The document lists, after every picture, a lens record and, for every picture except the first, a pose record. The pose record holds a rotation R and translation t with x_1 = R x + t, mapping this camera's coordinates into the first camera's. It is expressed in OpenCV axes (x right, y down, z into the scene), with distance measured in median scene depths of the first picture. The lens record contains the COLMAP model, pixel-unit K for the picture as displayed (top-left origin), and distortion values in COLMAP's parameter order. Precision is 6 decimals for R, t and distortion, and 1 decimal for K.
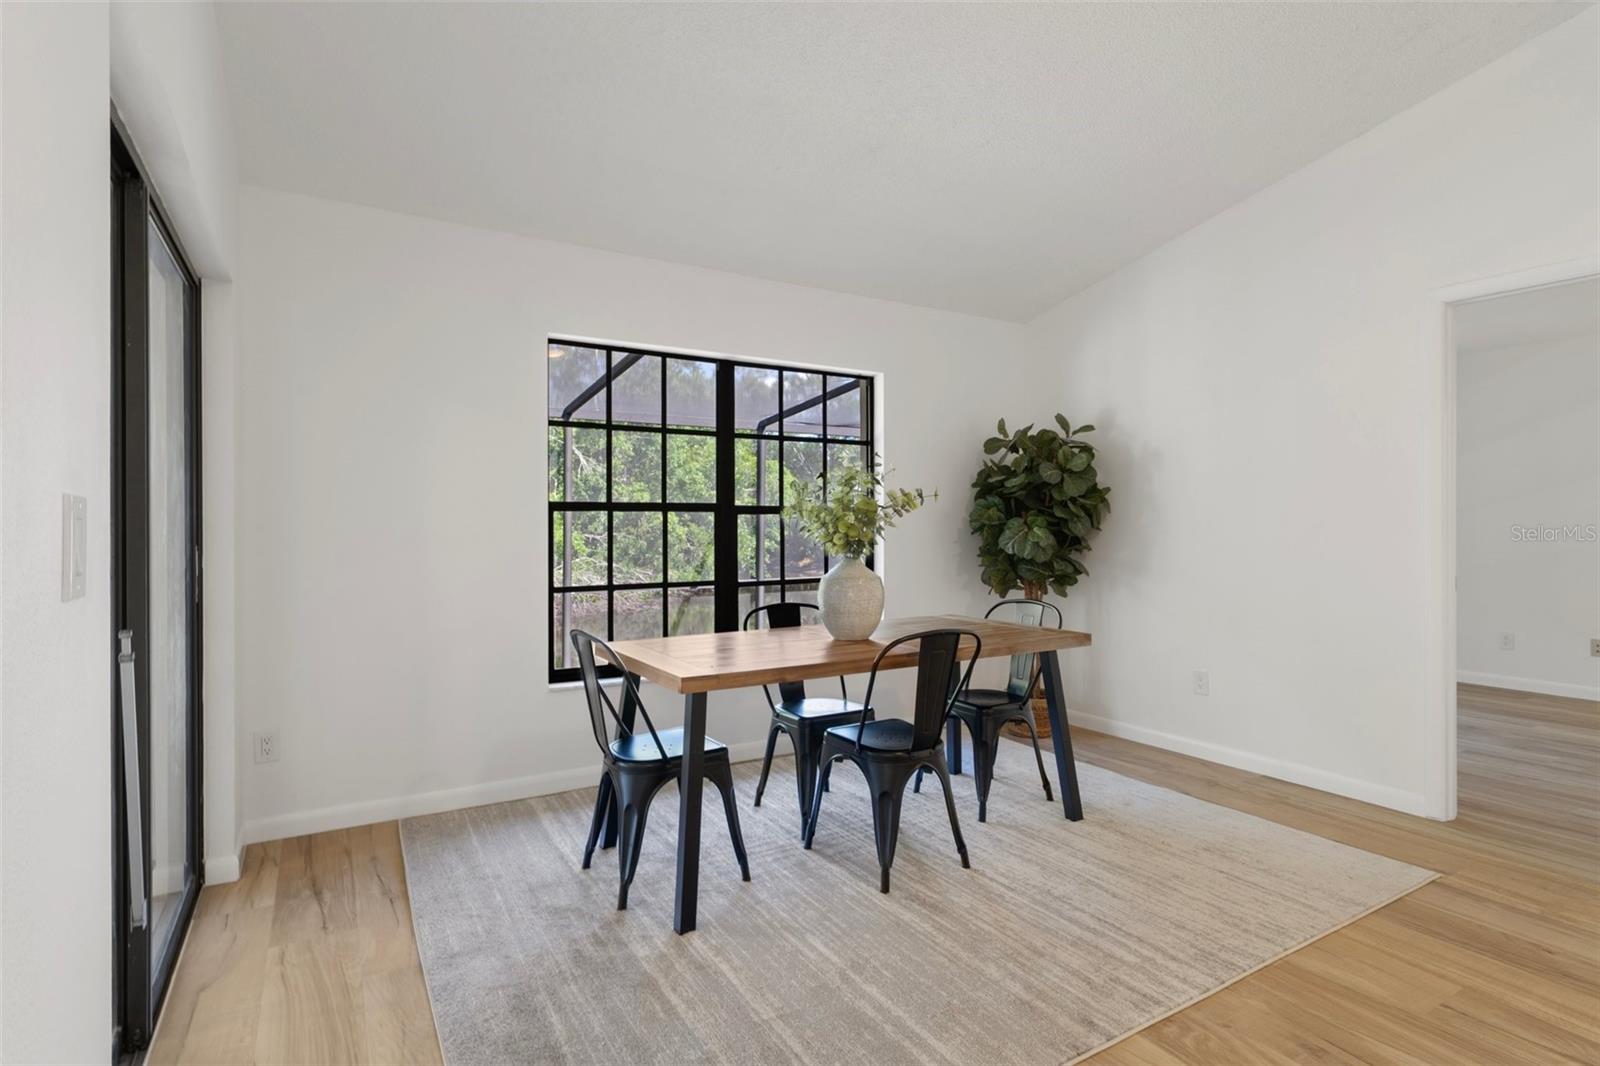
lens RADIAL K [[779.6, 0, 802.2], [0, 779.6, 503.8], [0, 0, 1]] dist [0.002619, 0.000158]
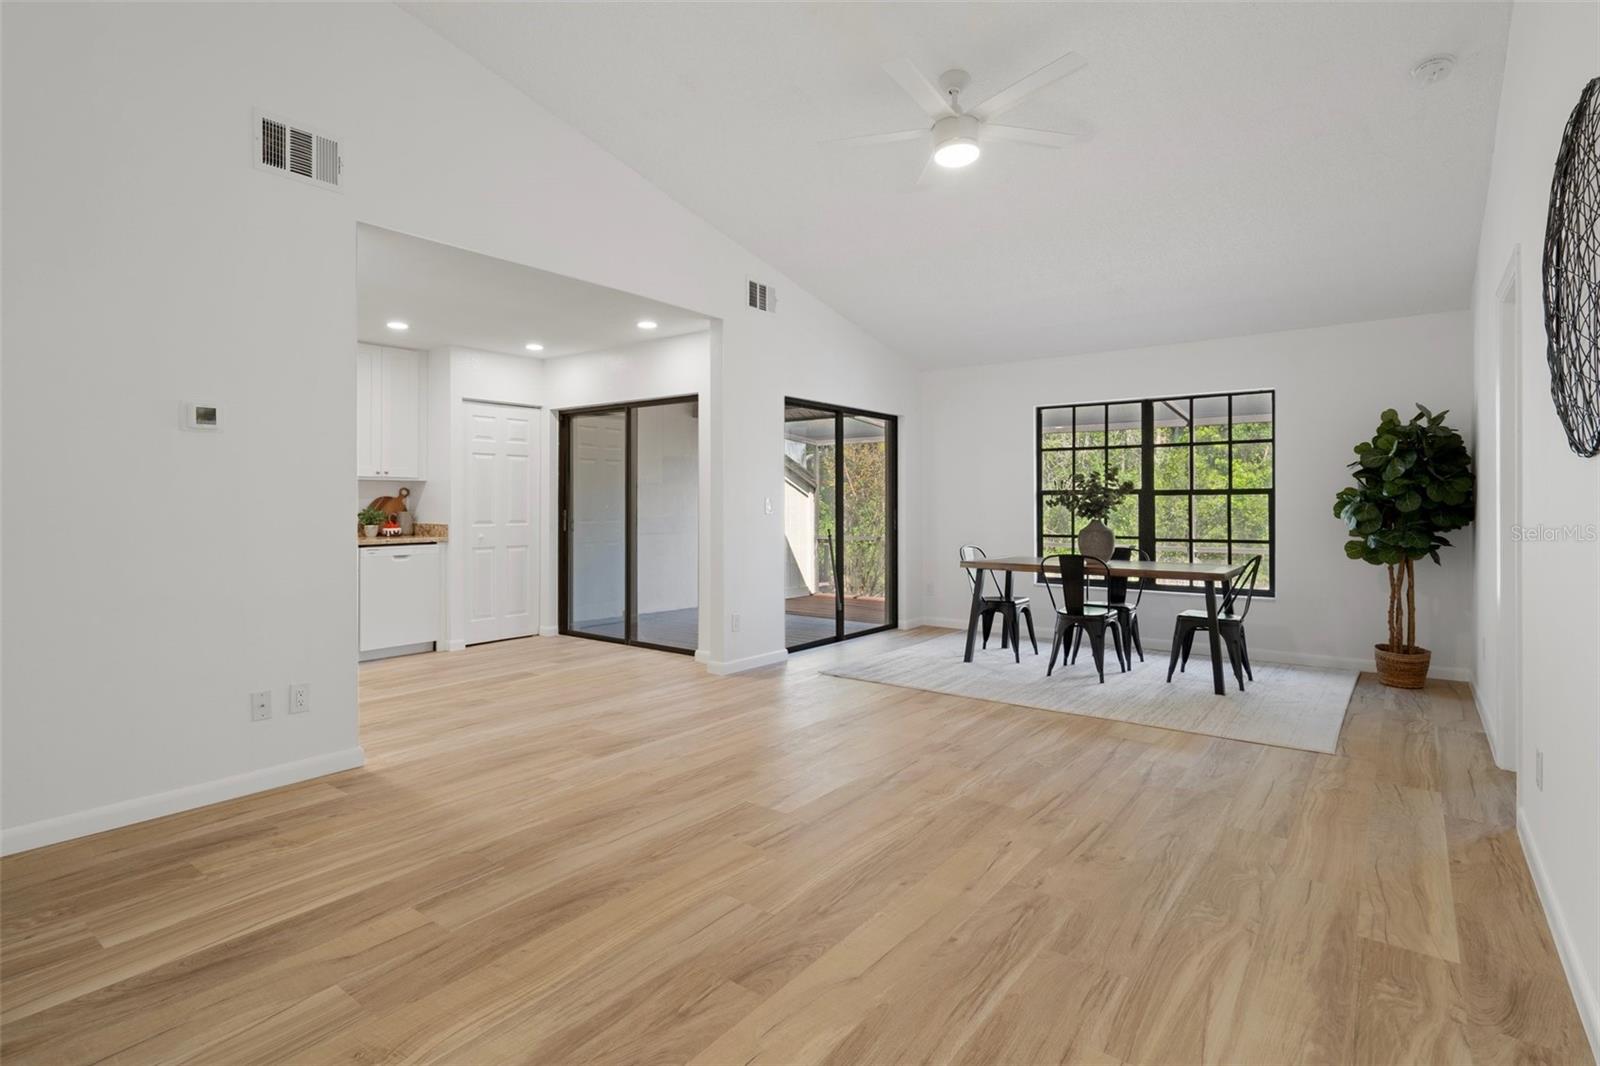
lens RADIAL K [[779.6, 0, 802.2], [0, 779.6, 503.8], [0, 0, 1]] dist [0.002619, 0.000158]
pose [[0.349764, 0.003453, -0.936831, 1.150939], [0.005980, 0.999965, 0.005919, 0.016839], [0.936819, -0.007673, 0.349731, -0.221173]]
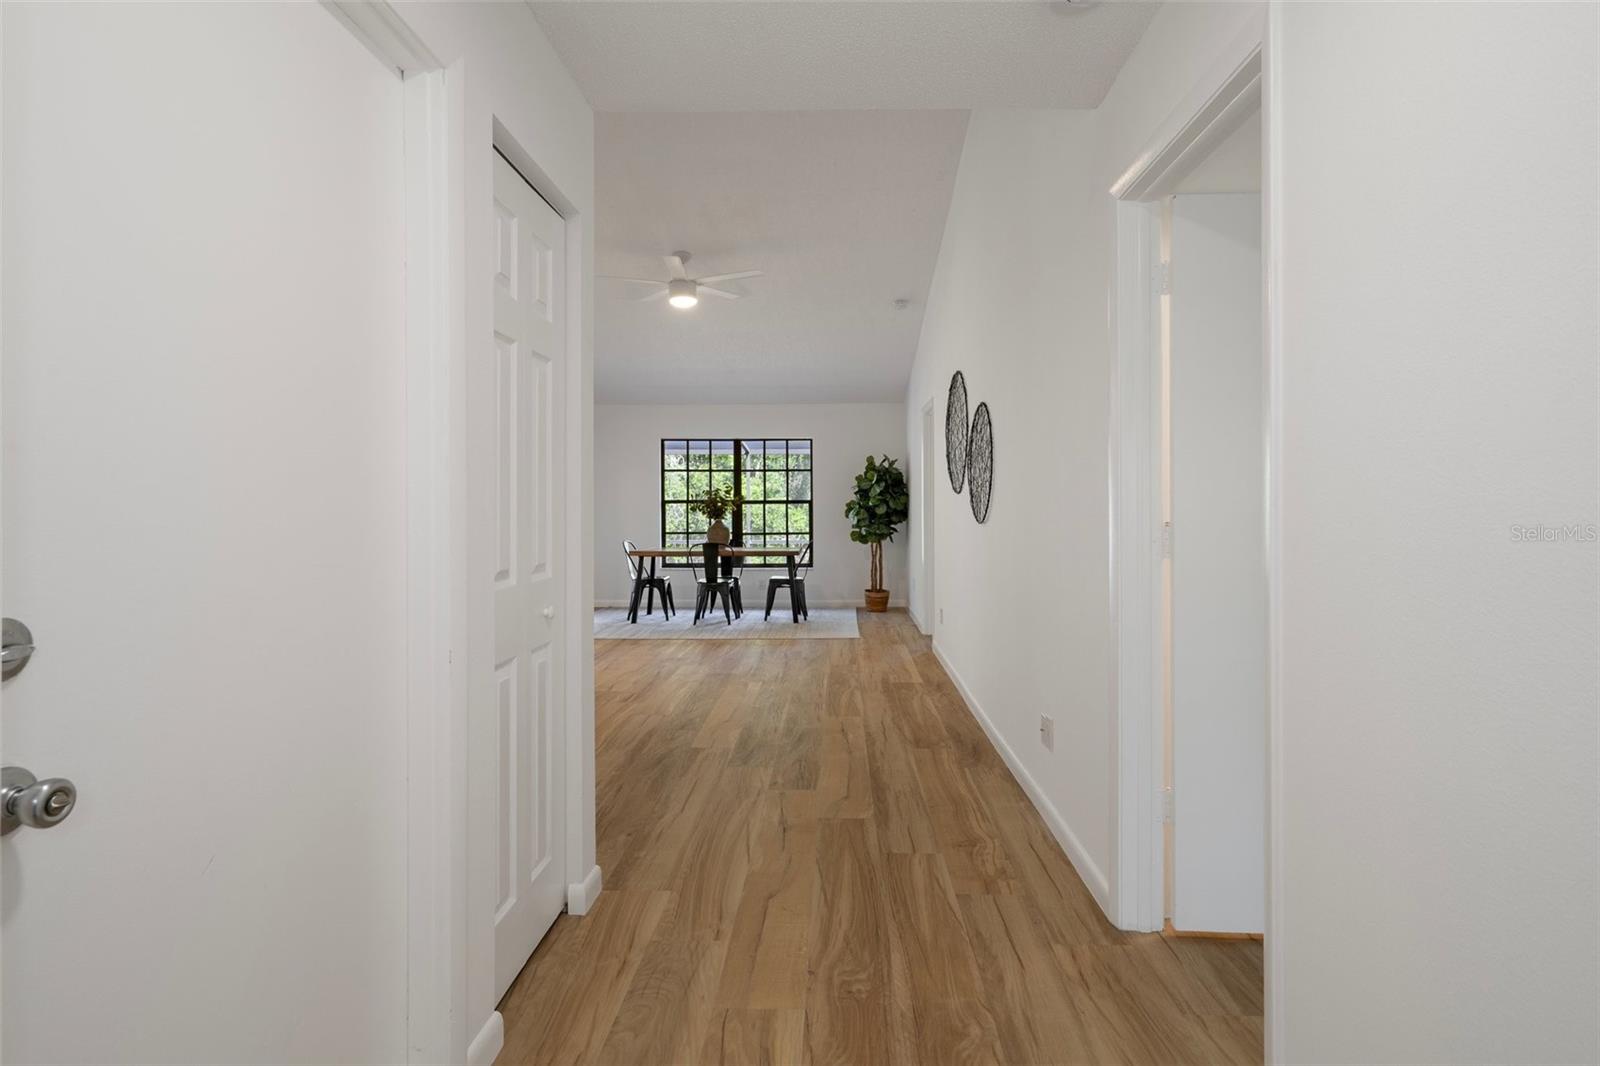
lens RADIAL K [[779.6, 0, 802.2], [0, 779.6, 503.8], [0, 0, 1]] dist [0.002619, 0.000158]
pose [[0.822779, -0.003045, -0.568353, 1.407346], [0.003732, 0.999993, 0.000045, 0.012792], [0.568349, -0.002158, 0.822785, -0.839179]]
